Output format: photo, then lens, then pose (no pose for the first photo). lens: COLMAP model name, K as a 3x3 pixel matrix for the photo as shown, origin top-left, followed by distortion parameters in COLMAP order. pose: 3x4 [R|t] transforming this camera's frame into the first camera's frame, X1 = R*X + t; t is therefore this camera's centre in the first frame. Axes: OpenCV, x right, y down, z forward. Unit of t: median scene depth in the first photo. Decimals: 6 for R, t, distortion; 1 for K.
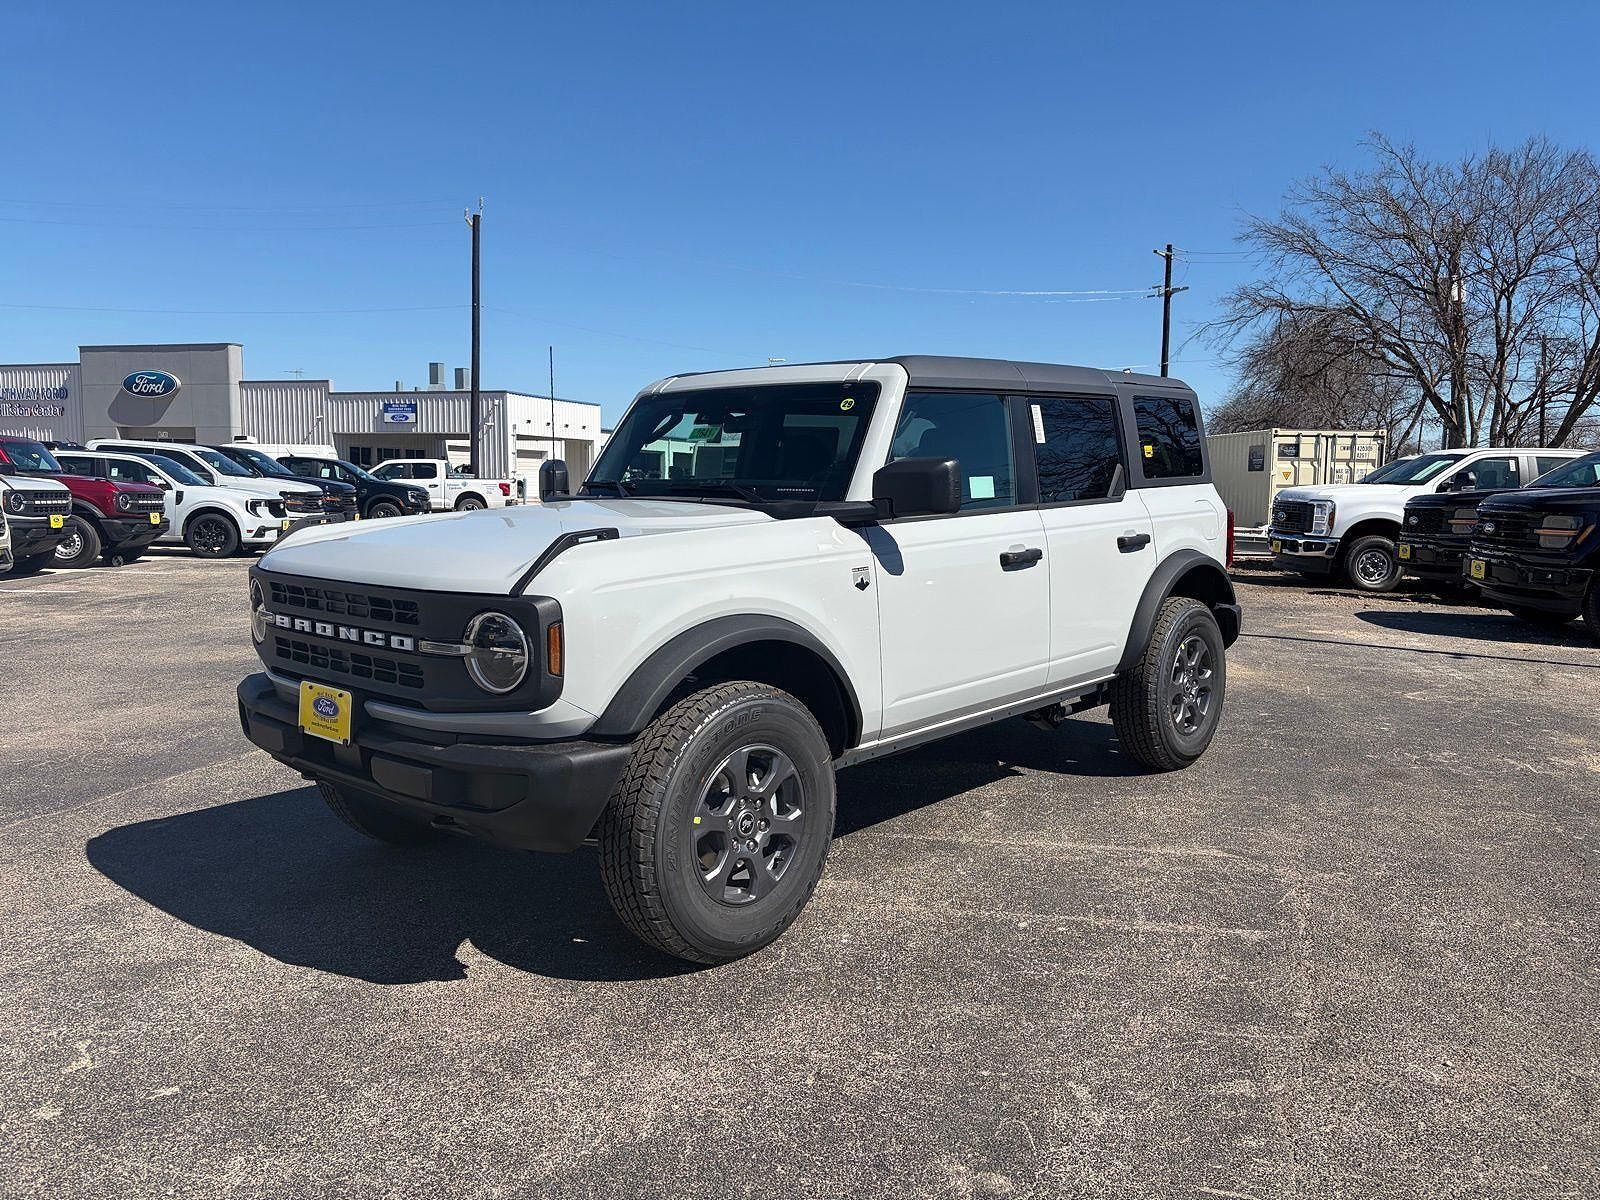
lens RADIAL K [[1306.2, 0, 801.6], [0, 1306.2, 592.8], [0, 0, 1]] dist [-0.012657, -0.012398]
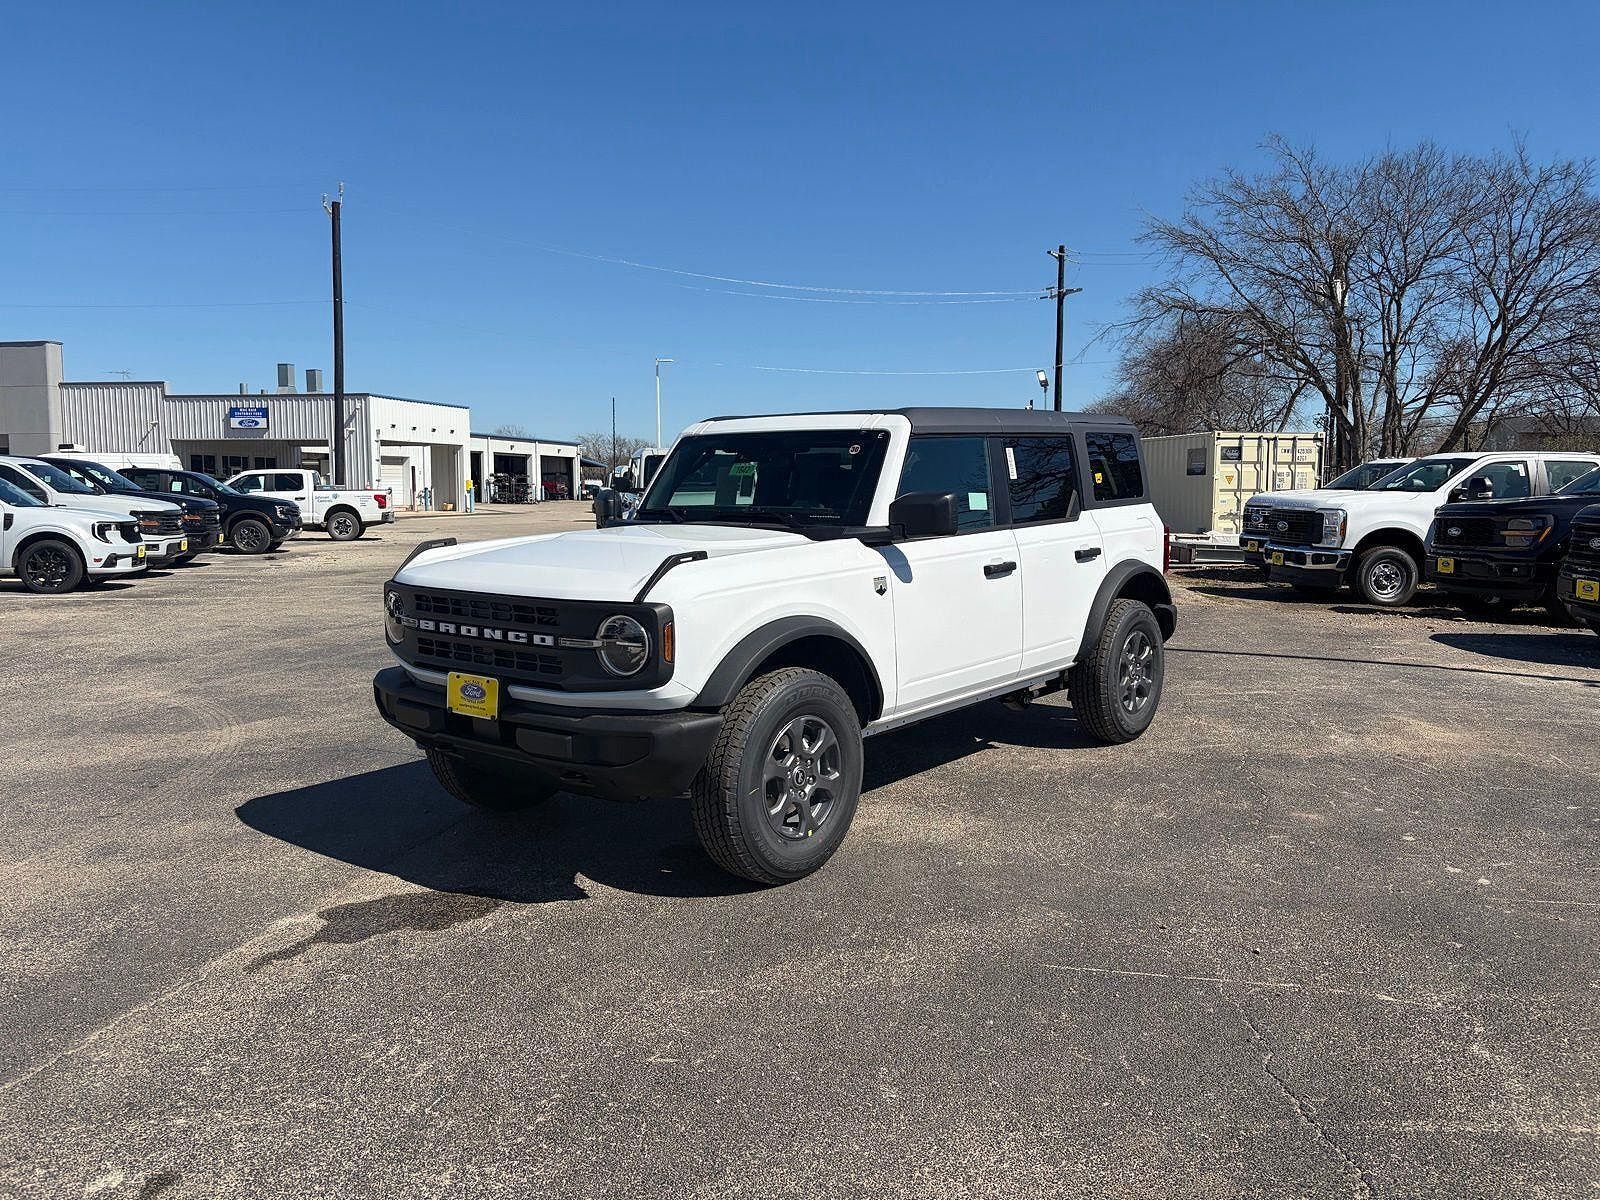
lens RADIAL K [[1306.2, 0, 795.9], [0, 1306.2, 596.8], [0, 0, 1]] dist [-0.012657, -0.012398]
pose [[0.999087, -0.009726, 0.041607, -0.093975], [0.009769, 0.999952, -0.000848, -0.001184], [-0.041597, 0.001254, 0.999134, -0.278790]]
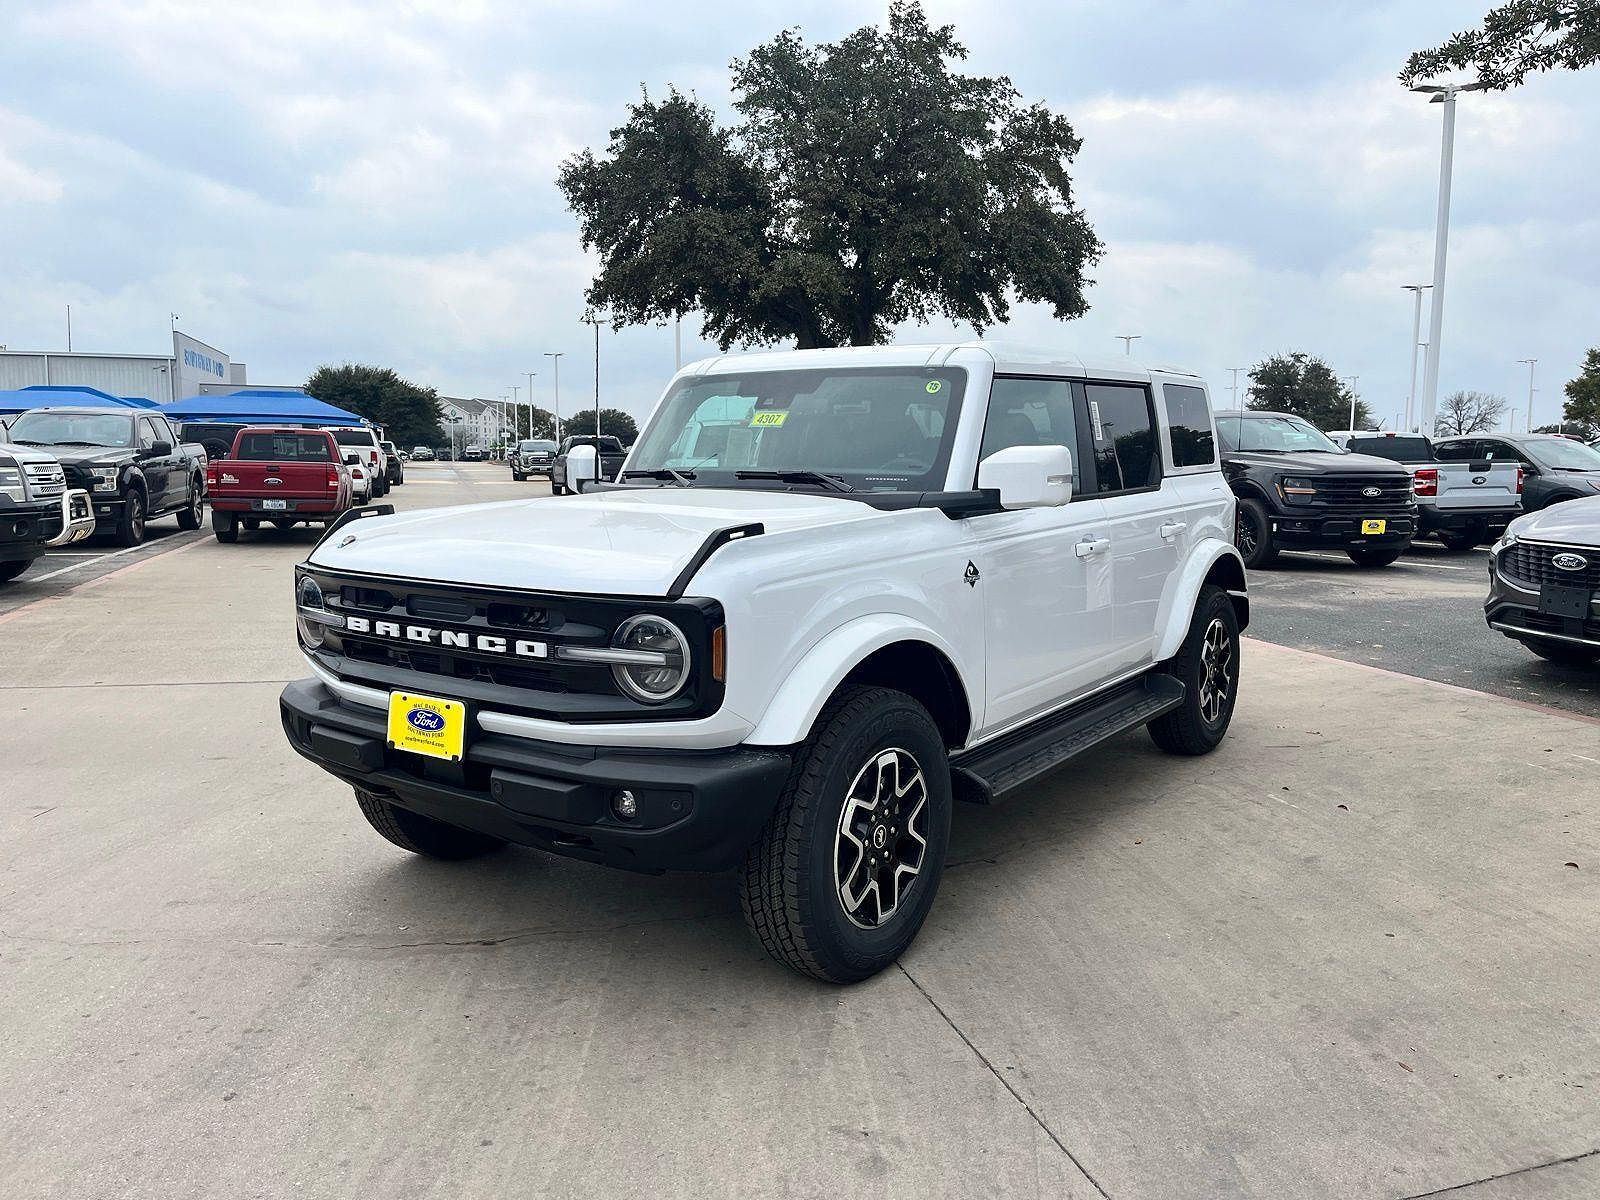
lens RADIAL K [[1306.2, 0, 797.2], [0, 1306.2, 590.1], [0, 0, 1]] dist [-0.012657, -0.012398]
pose [[0.993992, -0.008873, 0.109095, -0.193302], [0.007625, 0.999901, 0.011856, -0.010619], [-0.109190, -0.010953, 0.993961, 0.063365]]
